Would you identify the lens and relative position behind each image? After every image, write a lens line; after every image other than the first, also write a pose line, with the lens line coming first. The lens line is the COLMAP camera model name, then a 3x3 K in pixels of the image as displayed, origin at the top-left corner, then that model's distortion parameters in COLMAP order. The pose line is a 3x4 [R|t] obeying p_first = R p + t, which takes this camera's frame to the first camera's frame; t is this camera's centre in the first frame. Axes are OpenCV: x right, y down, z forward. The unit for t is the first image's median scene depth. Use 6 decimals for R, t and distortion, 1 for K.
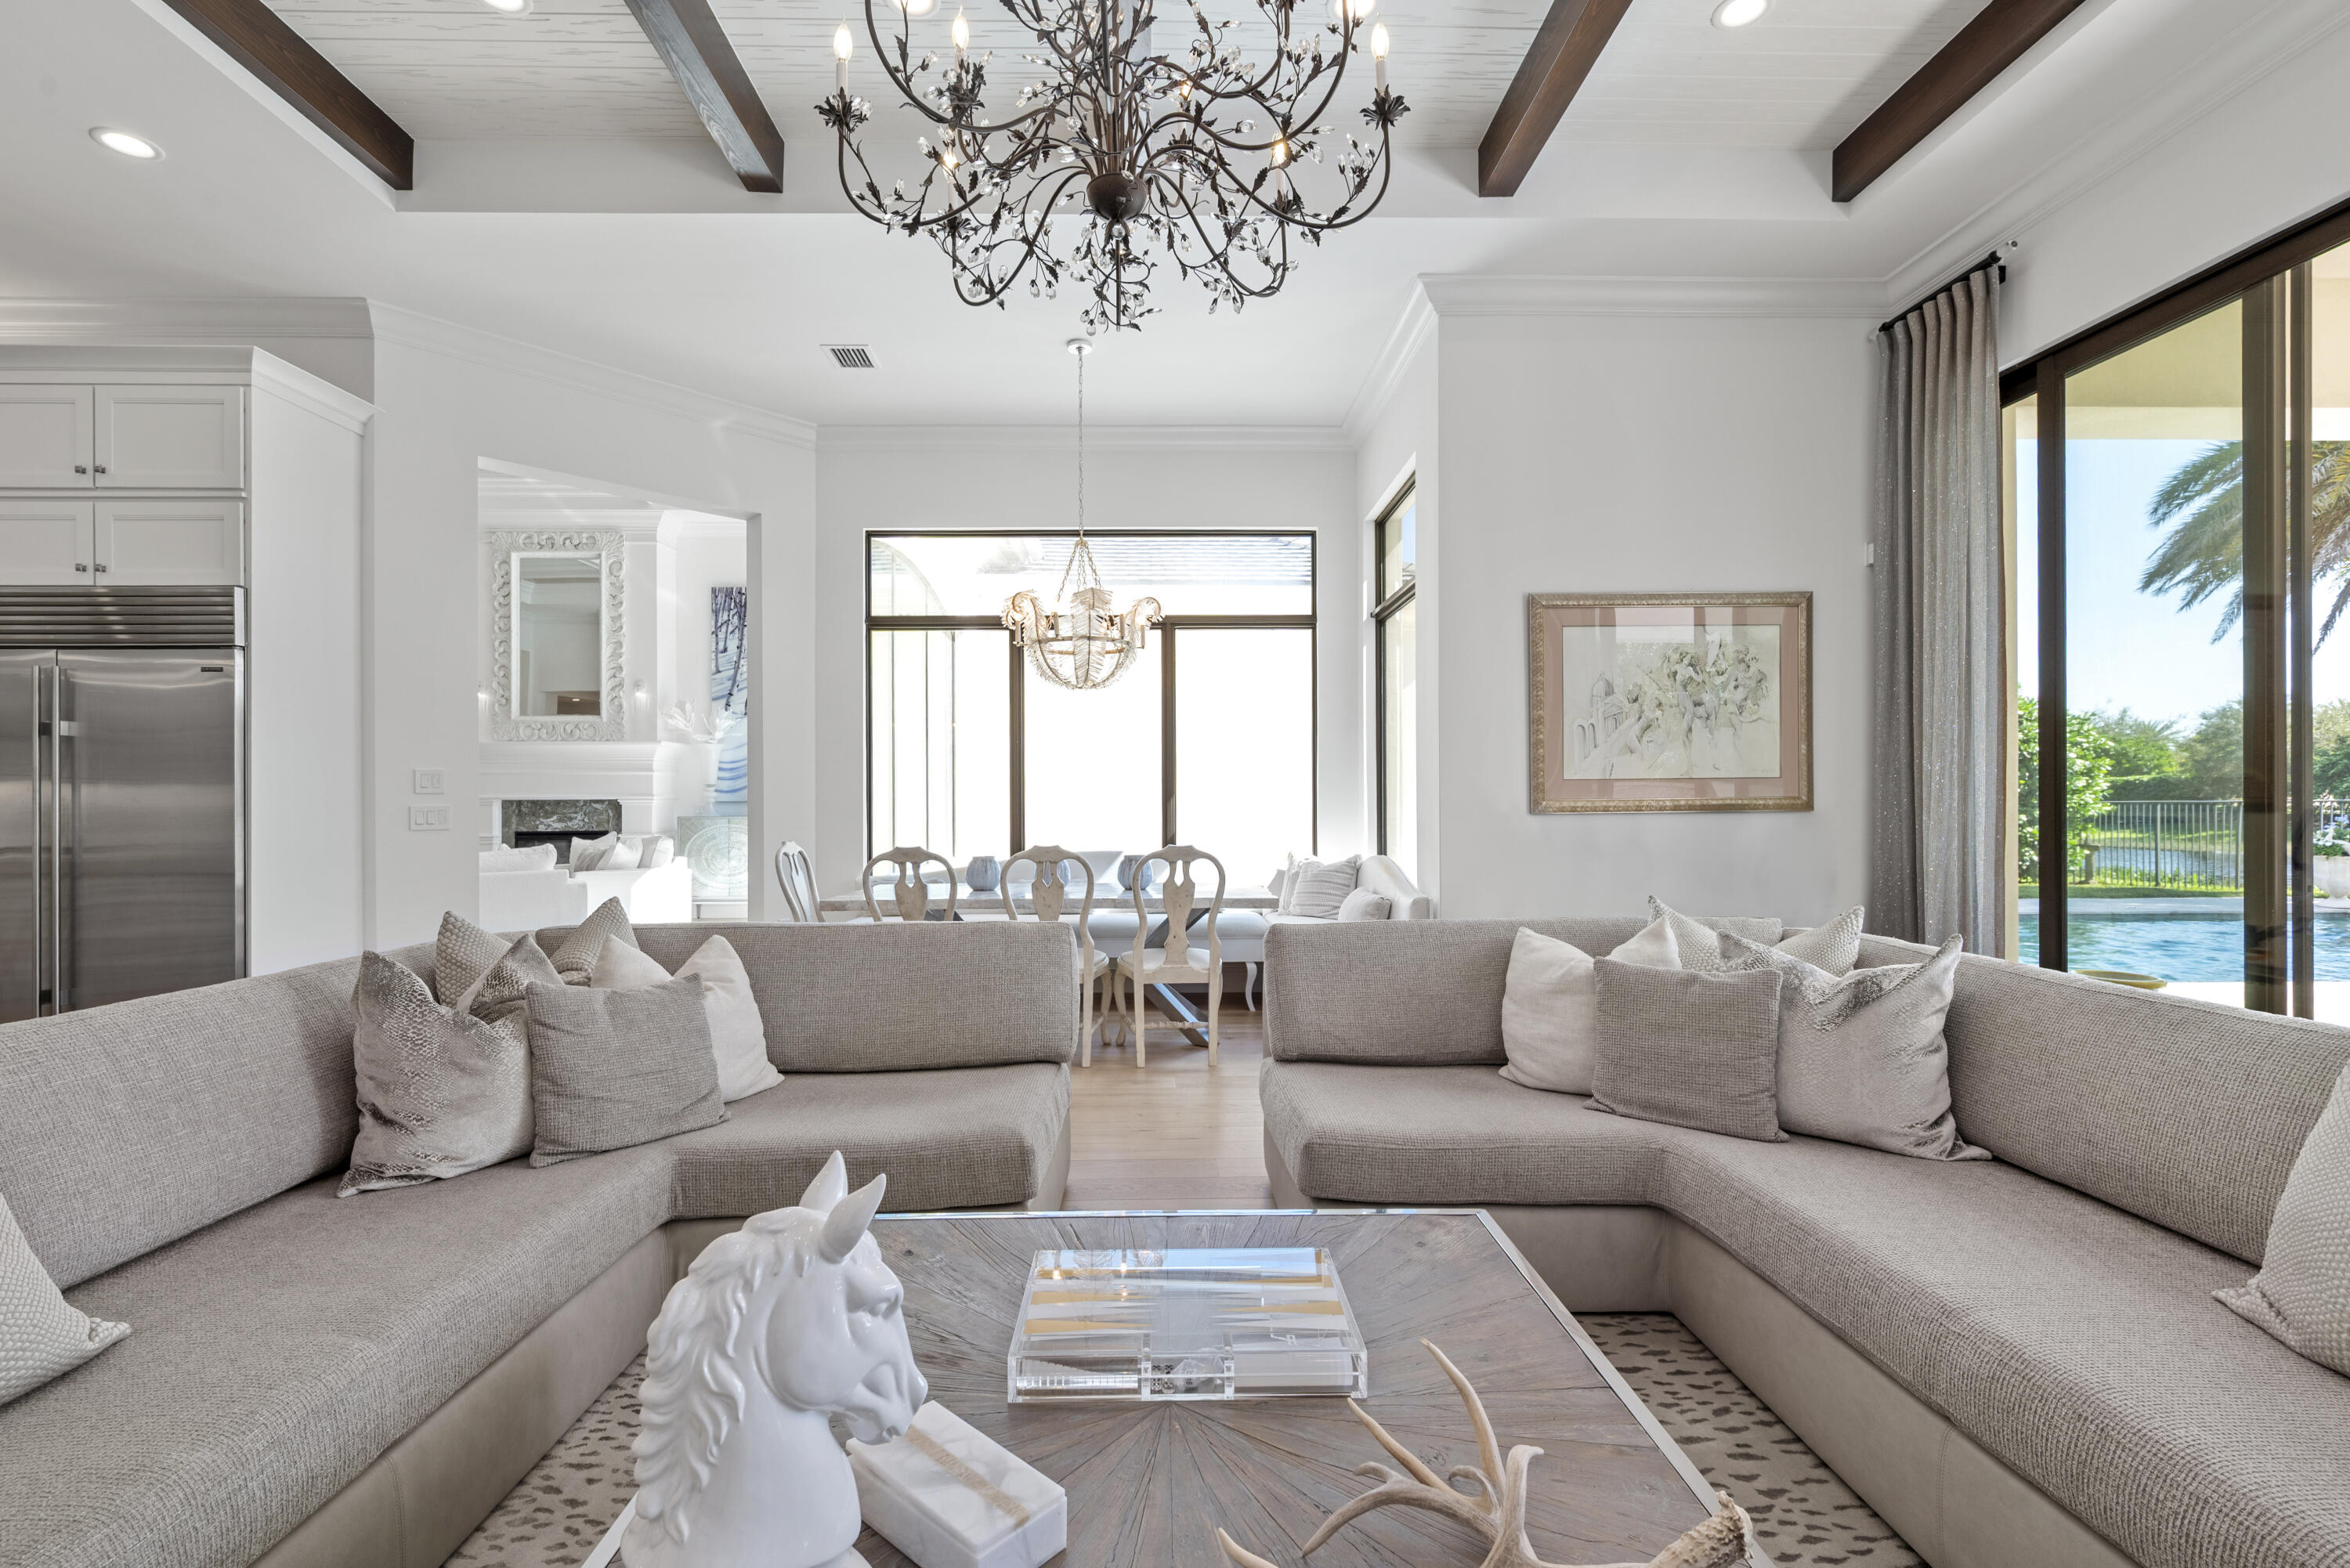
lens RADIAL K [[1026.5, 0, 1183.6], [0, 1026.5, 803.9], [0, 0, 1]] dist [-0.000262, 0.000554]
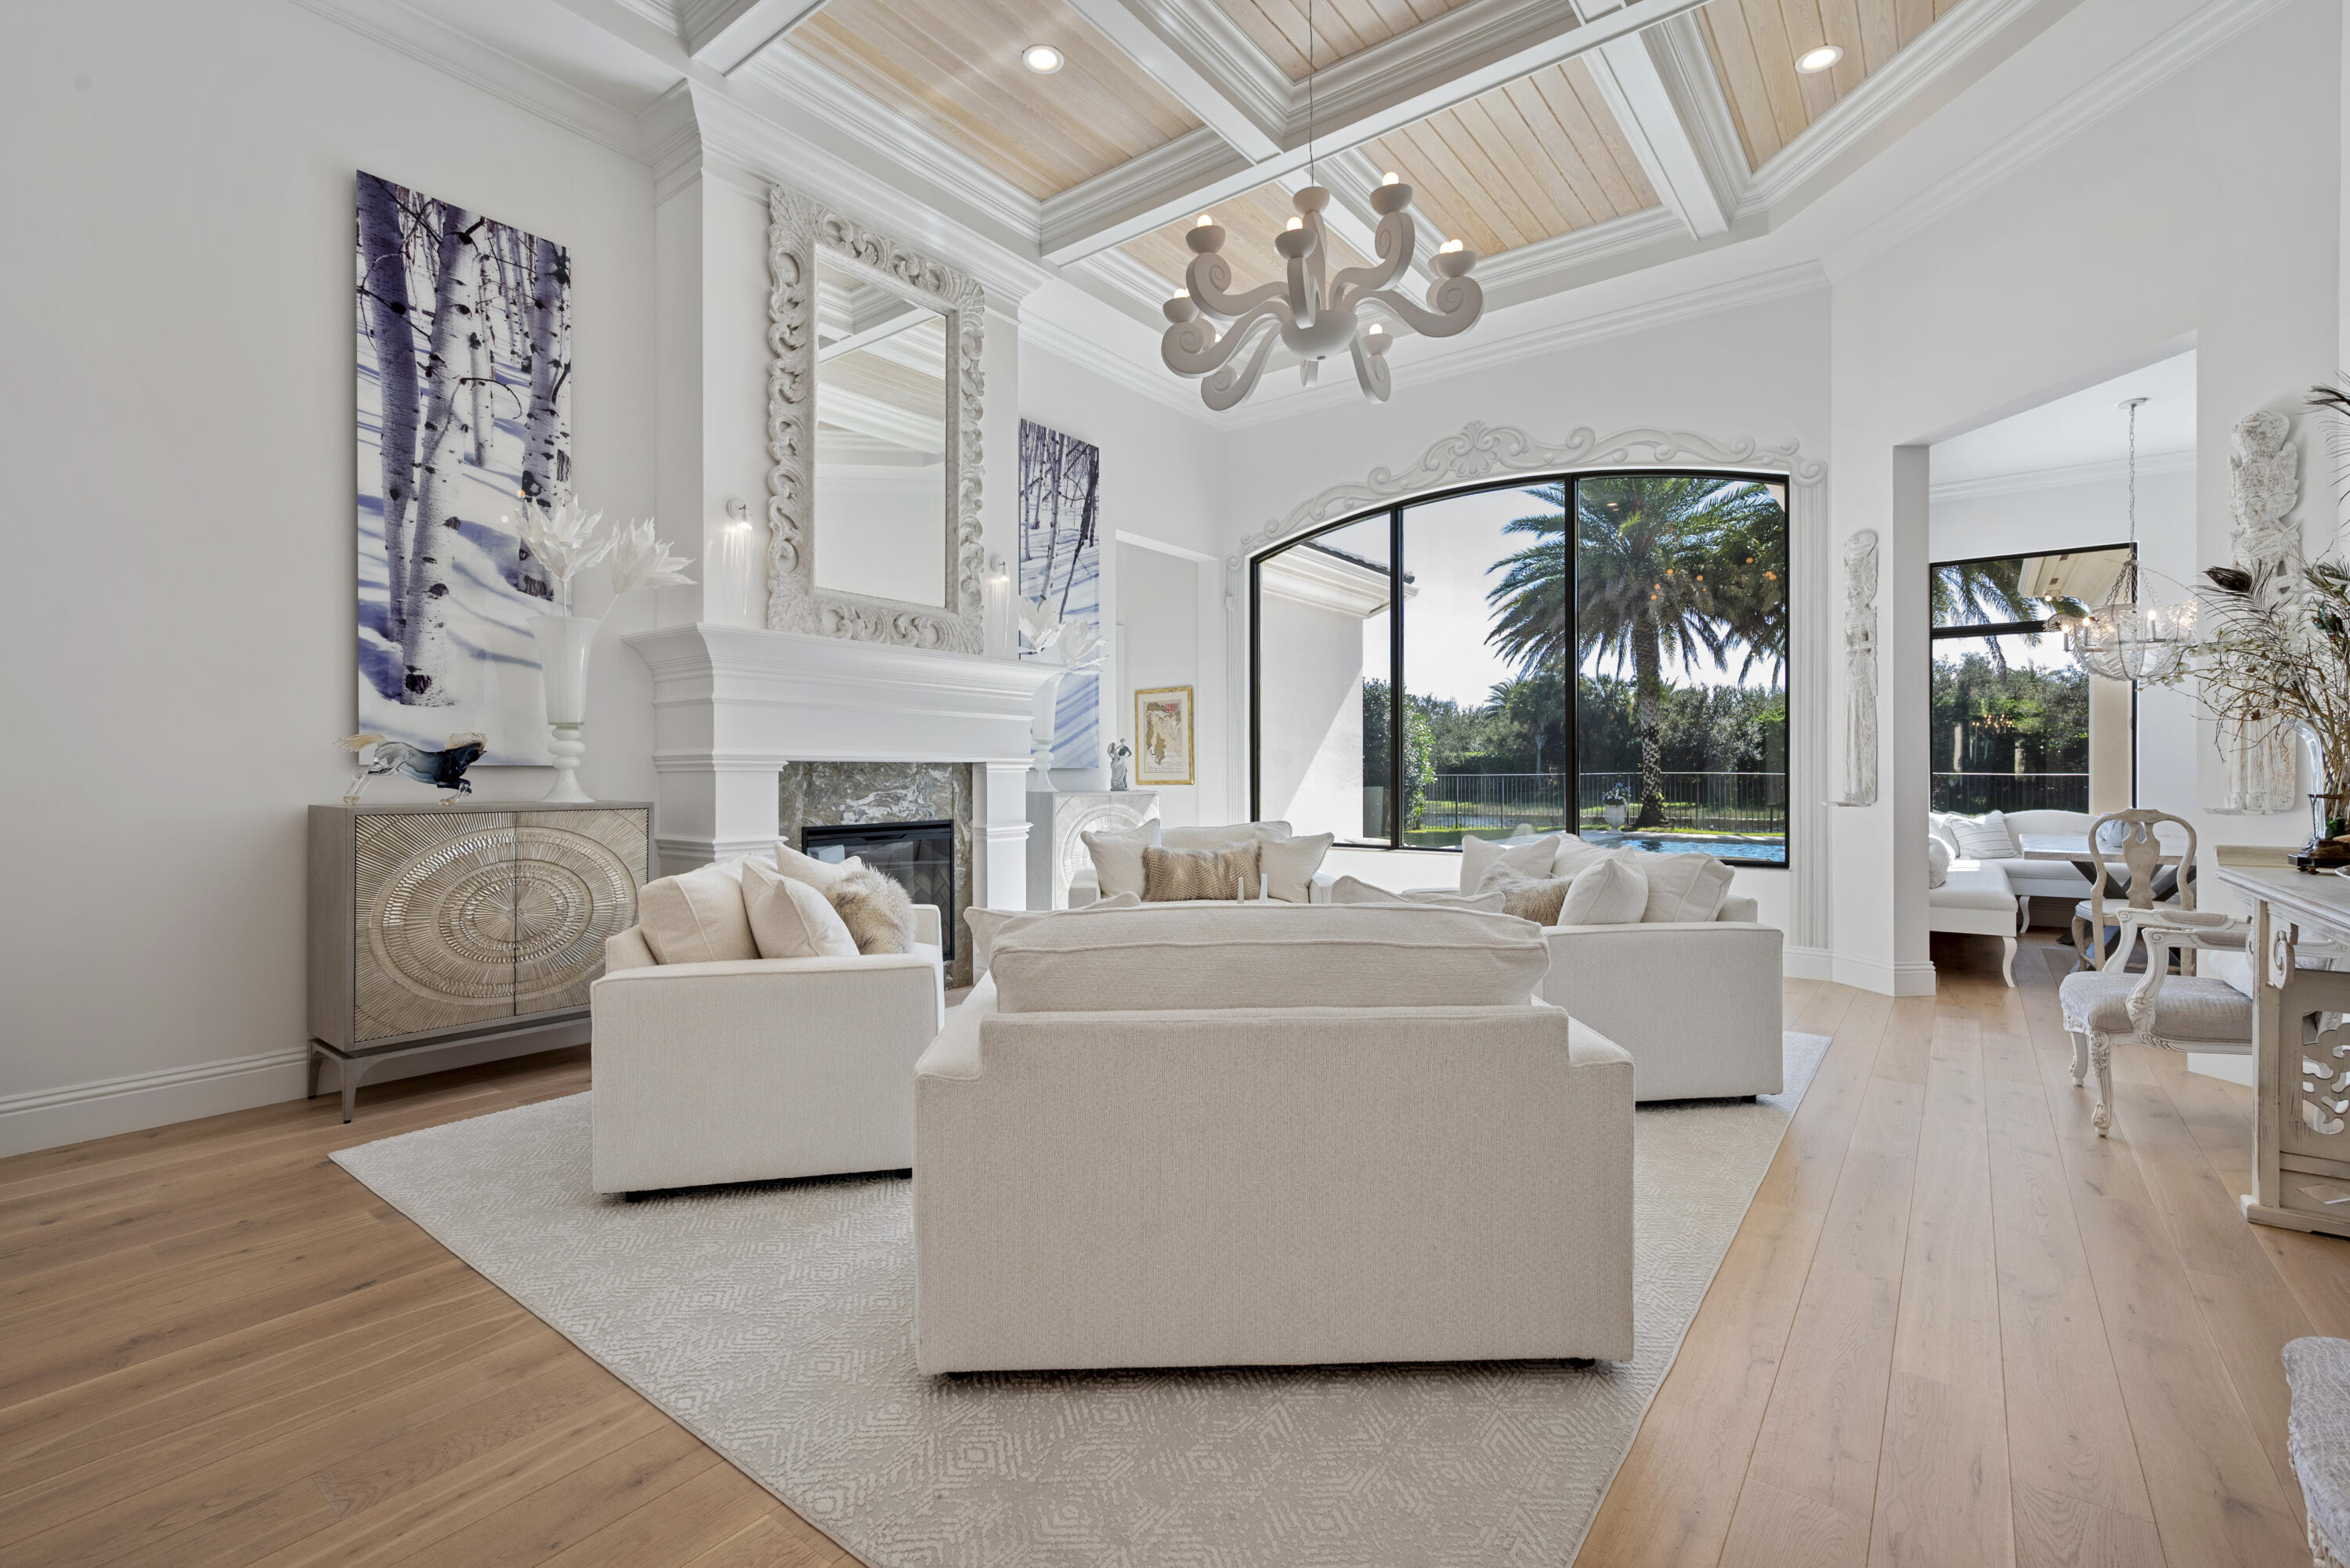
lens RADIAL K [[1026.5, 0, 1170.8], [0, 1026.5, 777.1], [0, 0, 1]] dist [-0.000262, 0.000554]
pose [[0.637394, 0.004878, 0.770523, -0.910834], [-0.005901, 0.999982, -0.001449, 0.003395], [-0.770516, -0.003623, 0.637411, 0.563729]]
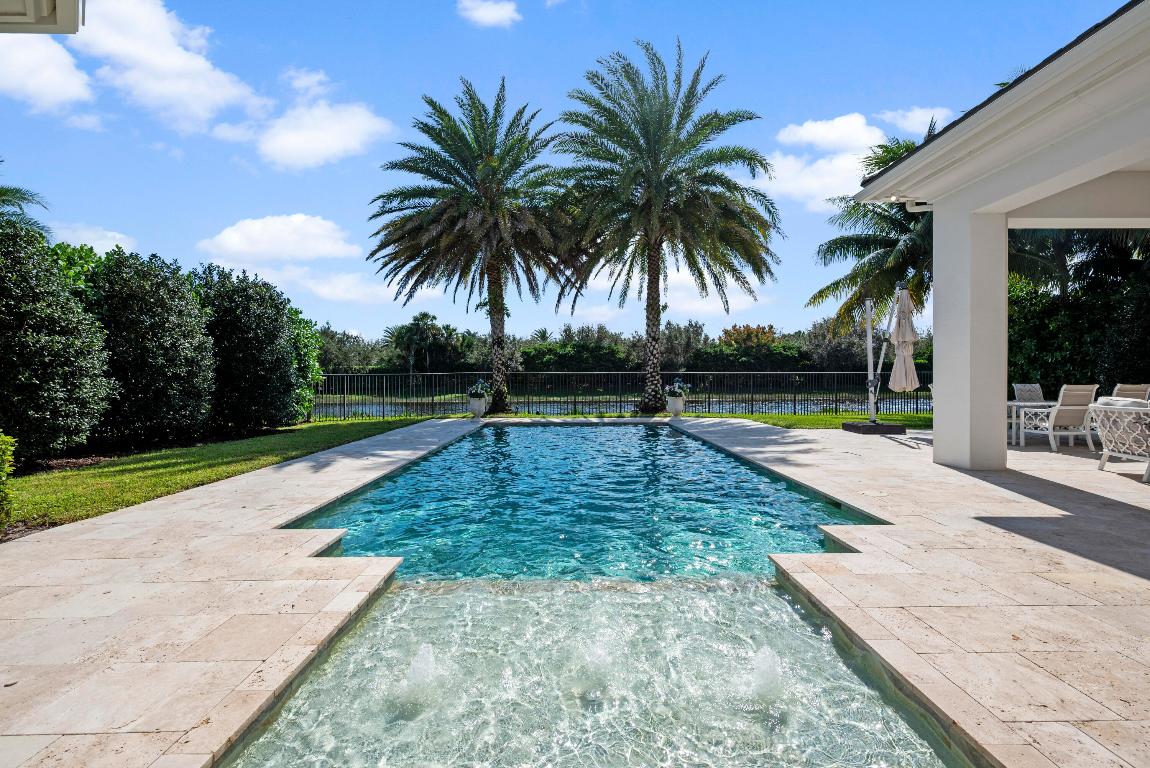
lens RADIAL K [[502.4, 0, 578.2], [0, 502.4, 383.2], [0, 0, 1]] dist [-0.000262, 0.000554]
pose [[0.022799, 0.000095, 0.999740, 0.083103], [0.001680, 0.999999, -0.000133, 0.016791], [-0.999739, 0.001682, 0.022799, 0.934958]]
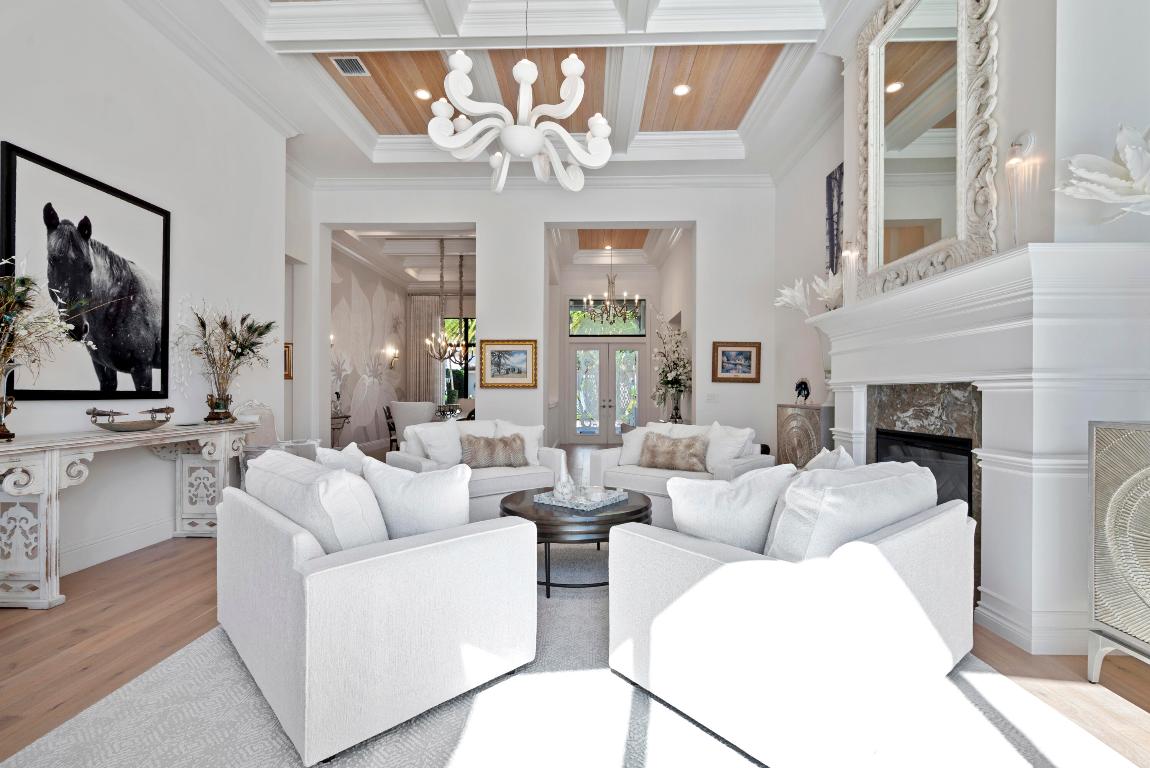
lens RADIAL K [[502.4, 0, 577.3], [0, 502.4, 392.1], [0, 0, 1]] dist [-0.000262, 0.000554]
pose [[-0.054028, 0.005538, -0.998524, -0.282589], [-0.000809, 0.999984, 0.005590, -0.000464], [0.998539, 0.001110, -0.054022, 0.807014]]
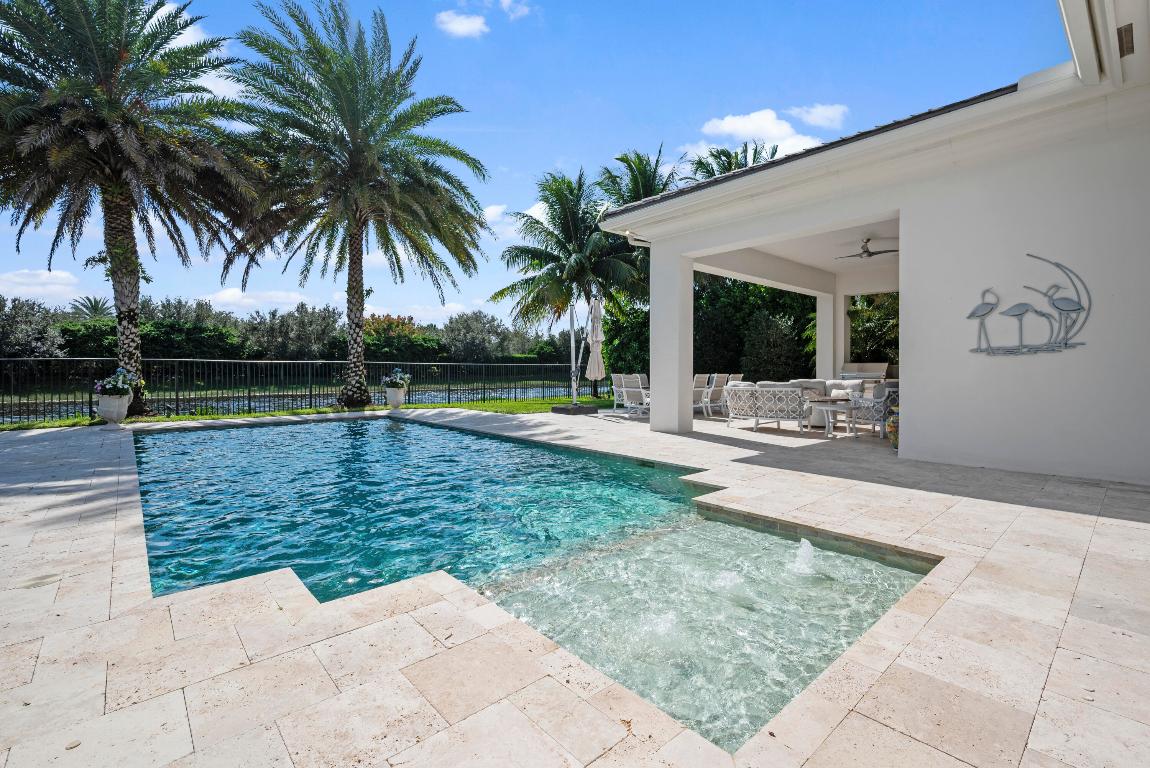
lens RADIAL K [[502.4, 0, 582.5], [0, 502.4, 384.2], [0, 0, 1]] dist [-0.000262, 0.000554]
pose [[-0.646976, -0.014400, 0.762375, 0.133863], [0.003277, 0.999760, 0.021665, 0.017658], [-0.762504, 0.016515, -0.646773, 1.159923]]
